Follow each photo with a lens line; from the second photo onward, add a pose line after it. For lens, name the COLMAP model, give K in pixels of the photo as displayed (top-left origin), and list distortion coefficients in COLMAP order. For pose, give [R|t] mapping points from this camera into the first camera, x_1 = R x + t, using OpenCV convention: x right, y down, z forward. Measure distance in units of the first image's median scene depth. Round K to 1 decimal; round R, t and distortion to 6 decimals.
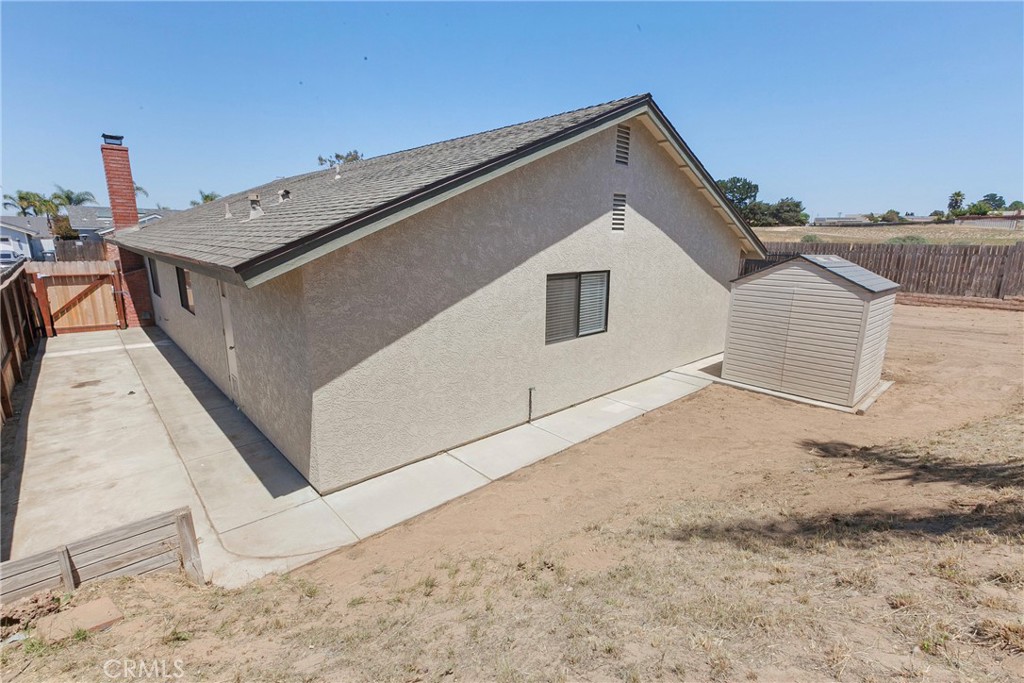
lens RADIAL K [[461.5, 0, 512.0], [0, 461.5, 341.5], [0, 0, 1]] dist [-0.000140, 0.000556]
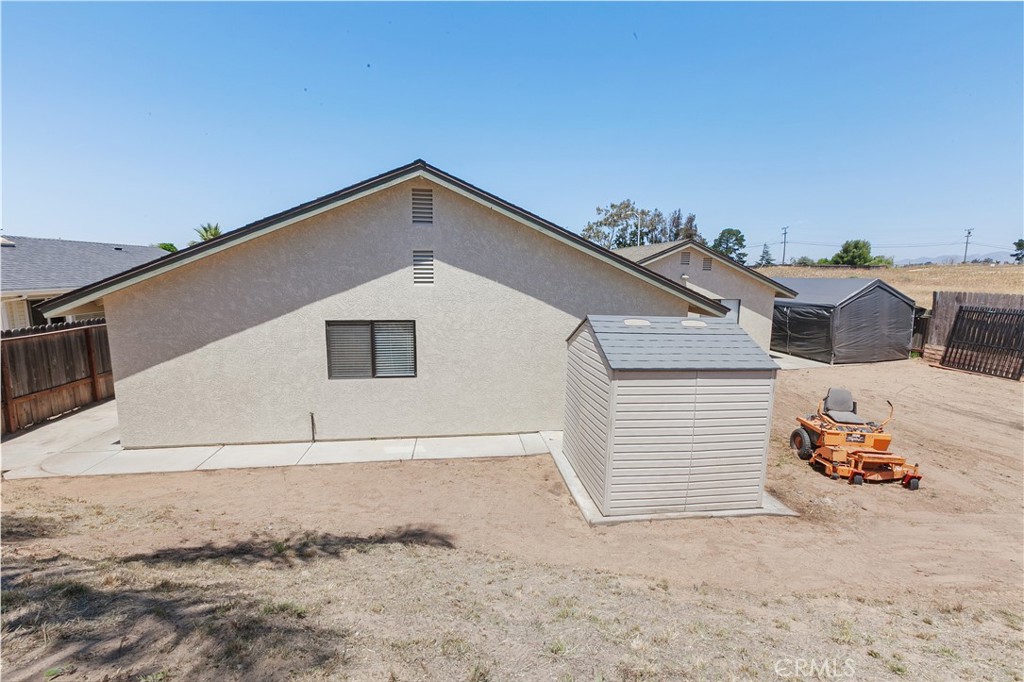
lens RADIAL K [[443.7, 0, 512.0], [0, 443.7, 341.0], [0, 0, 1]] dist [0.001695, 0.000448]
pose [[0.824824, 0.083922, -0.559126, 0.955150], [-0.127661, 0.991028, -0.039578, -0.092150], [0.550788, 0.104024, 0.828137, 0.269256]]
